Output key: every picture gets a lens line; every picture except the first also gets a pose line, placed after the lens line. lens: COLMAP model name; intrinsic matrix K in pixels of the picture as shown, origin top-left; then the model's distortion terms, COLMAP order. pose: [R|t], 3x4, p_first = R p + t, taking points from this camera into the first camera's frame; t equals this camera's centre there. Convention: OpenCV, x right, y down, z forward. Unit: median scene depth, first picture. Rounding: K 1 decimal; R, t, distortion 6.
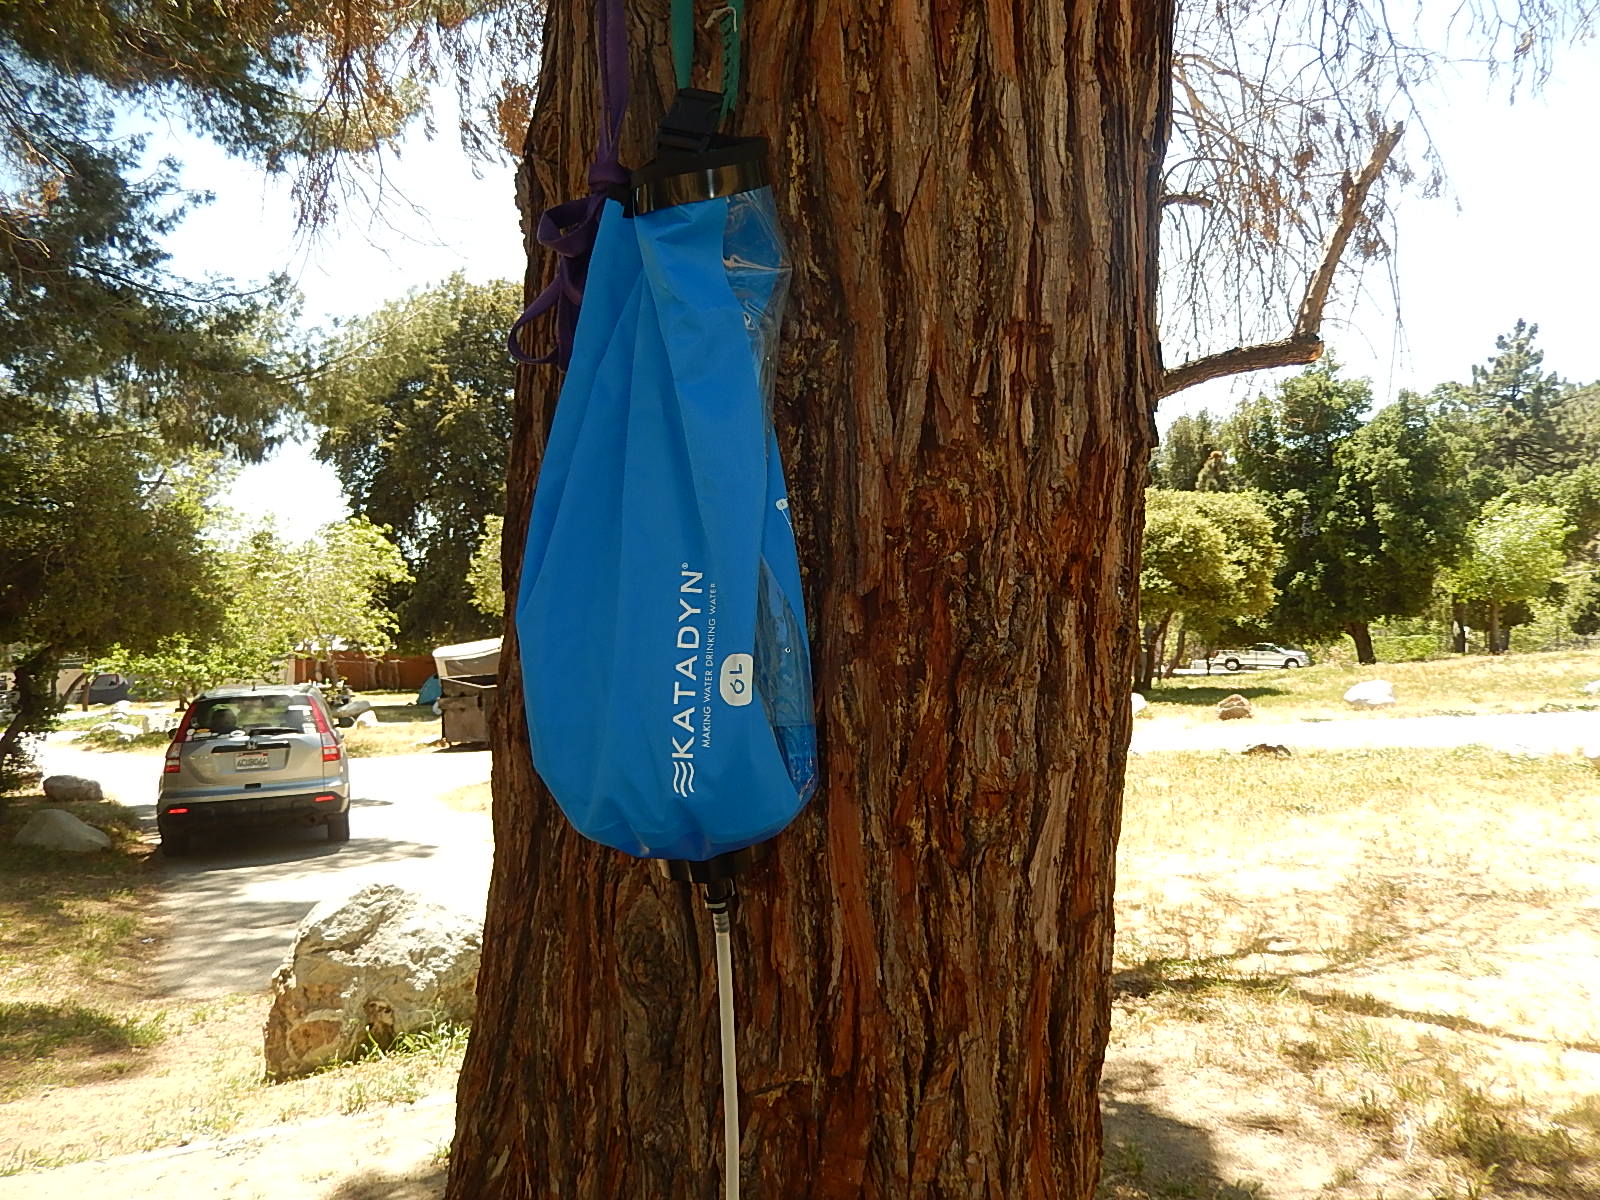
lens RADIAL K [[1176.4, 0, 800.6], [0, 1176.4, 603.8], [0, 0, 1]] dist [0.009763, -0.003163]
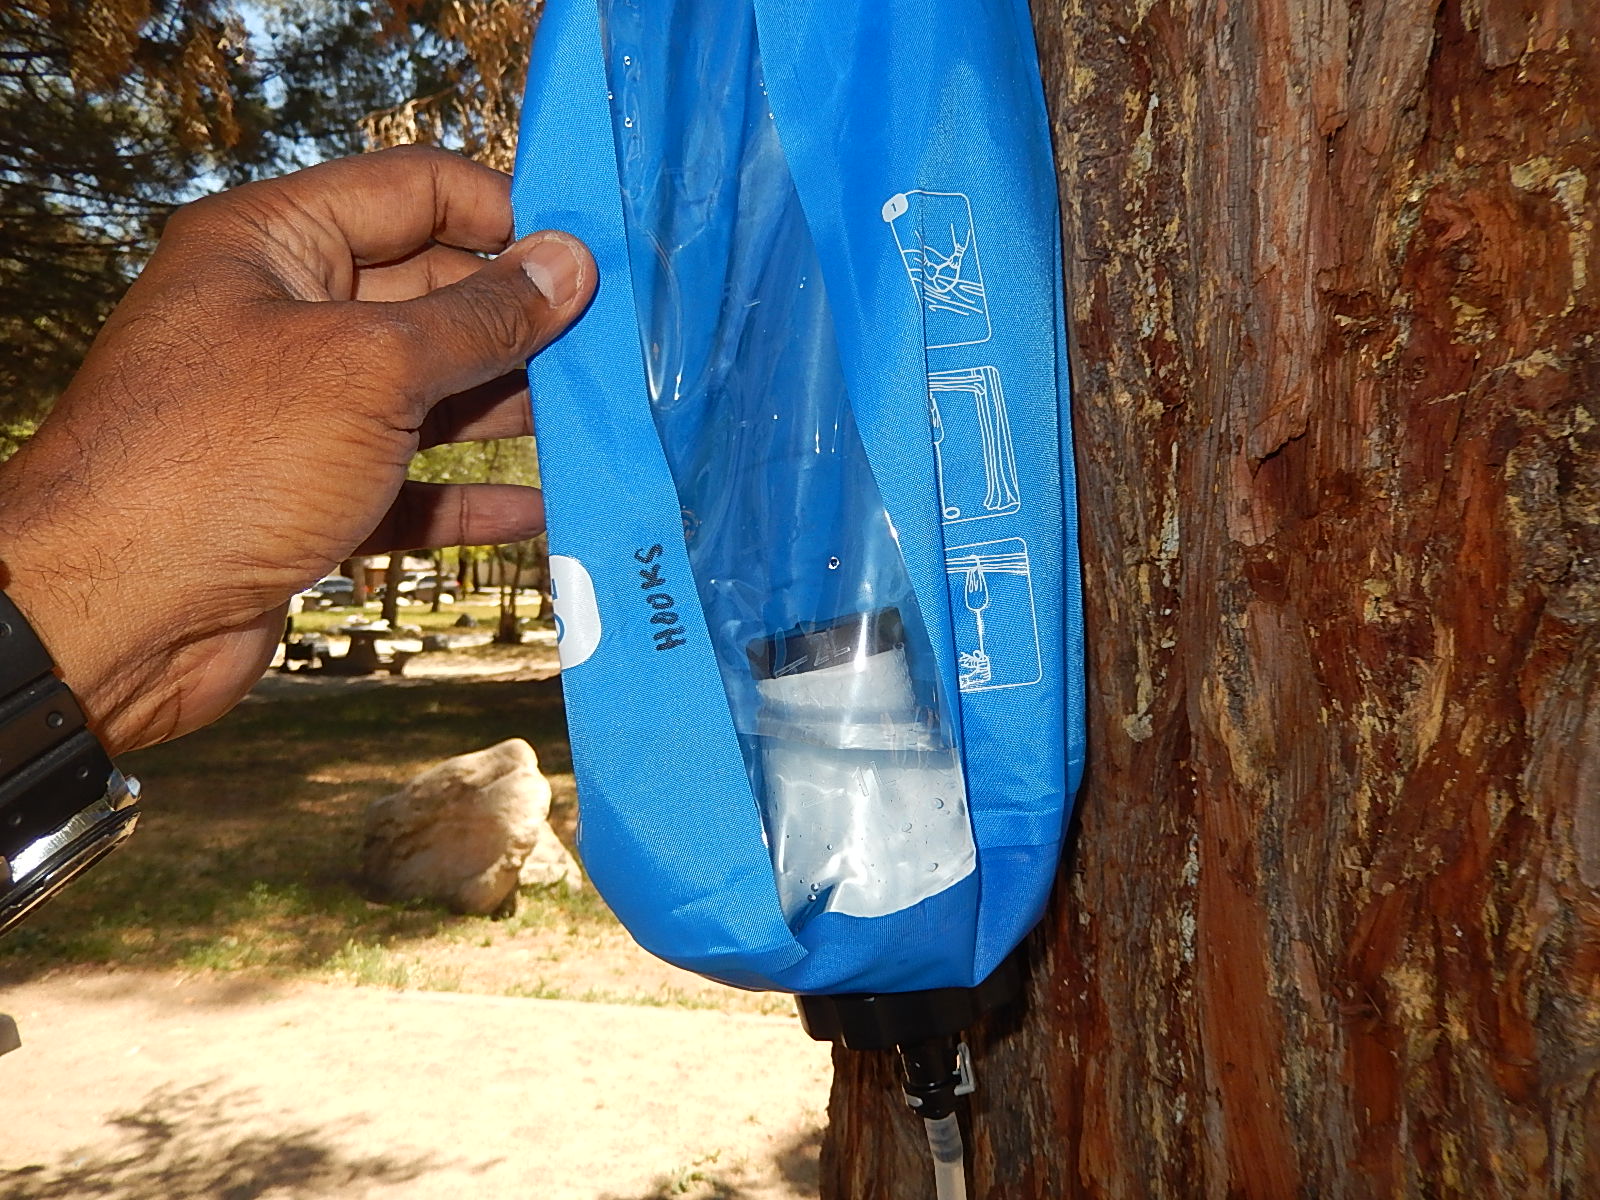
lens RADIAL K [[1176.4, 0, 801.2], [0, 1176.4, 588.3], [0, 0, 1]] dist [0.009763, -0.003163]
pose [[0.841359, 0.060131, -0.537122, 0.140321], [-0.036791, 0.997859, 0.054079, 0.023336], [0.539223, -0.025739, 0.841769, 0.515956]]
